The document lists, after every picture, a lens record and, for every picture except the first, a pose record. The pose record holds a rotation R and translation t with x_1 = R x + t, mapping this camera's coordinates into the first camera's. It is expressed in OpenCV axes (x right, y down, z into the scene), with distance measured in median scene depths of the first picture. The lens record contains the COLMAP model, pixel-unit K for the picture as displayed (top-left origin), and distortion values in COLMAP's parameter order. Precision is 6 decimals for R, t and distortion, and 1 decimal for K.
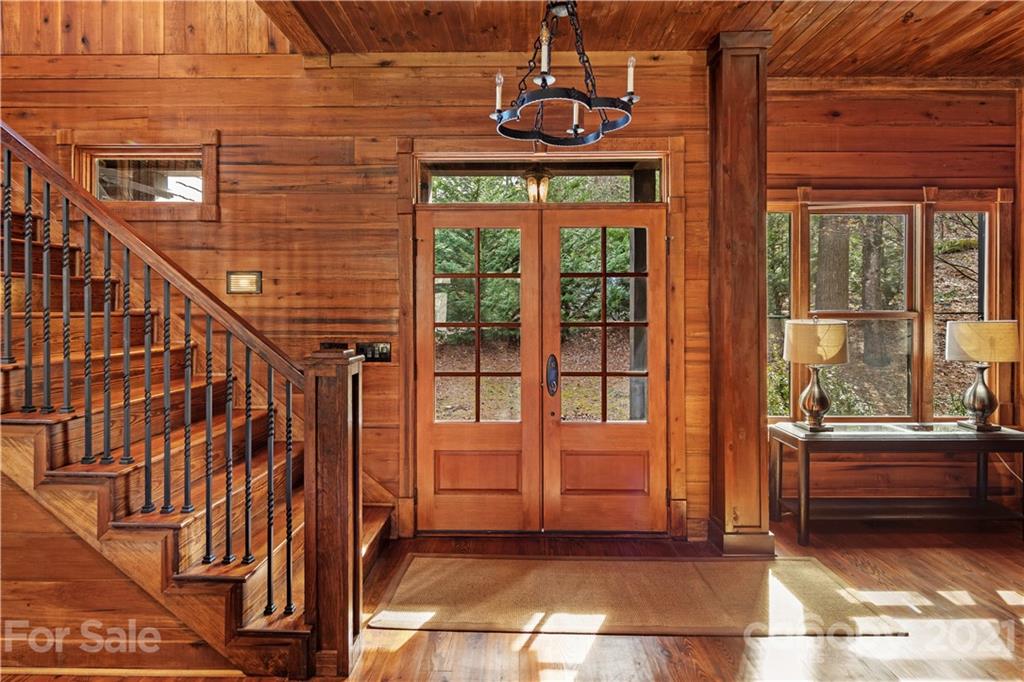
lens RADIAL K [[509.9, 0, 525.0], [0, 509.9, 319.7], [0, 0, 1]] dist [-0.001020, 0.000648]
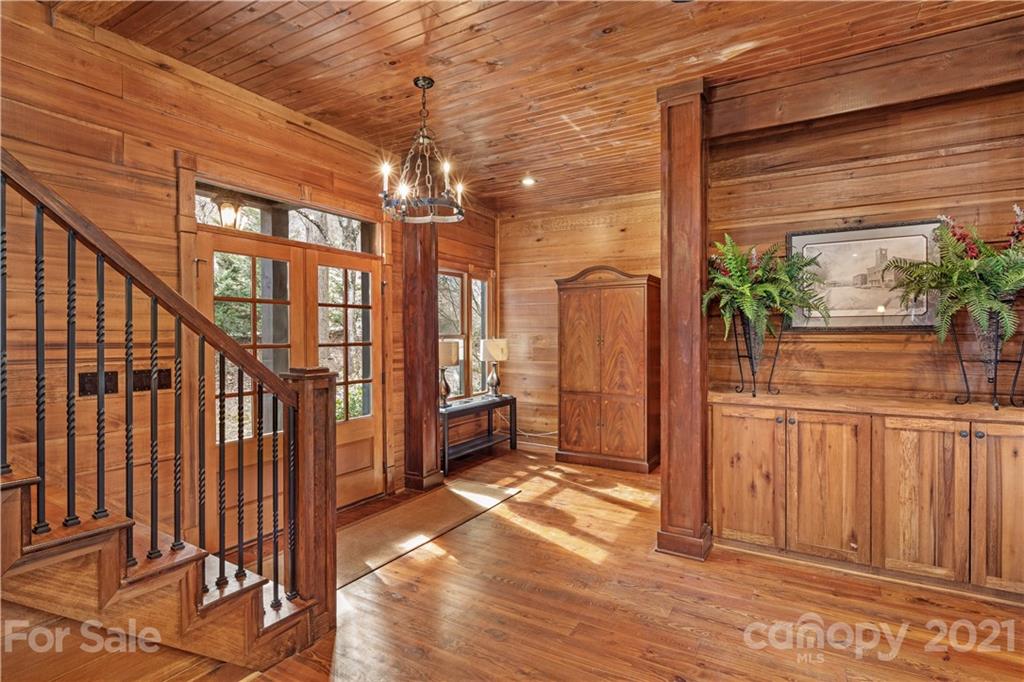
lens RADIAL K [[509.9, 0, 502.9], [0, 509.9, 337.2], [0, 0, 1]] dist [-0.001020, 0.000648]
pose [[0.510350, -0.003584, 0.859960, -0.754482], [0.007184, 0.999974, -0.000096, -0.006358], [-0.859937, 0.006227, 0.510362, 0.002049]]
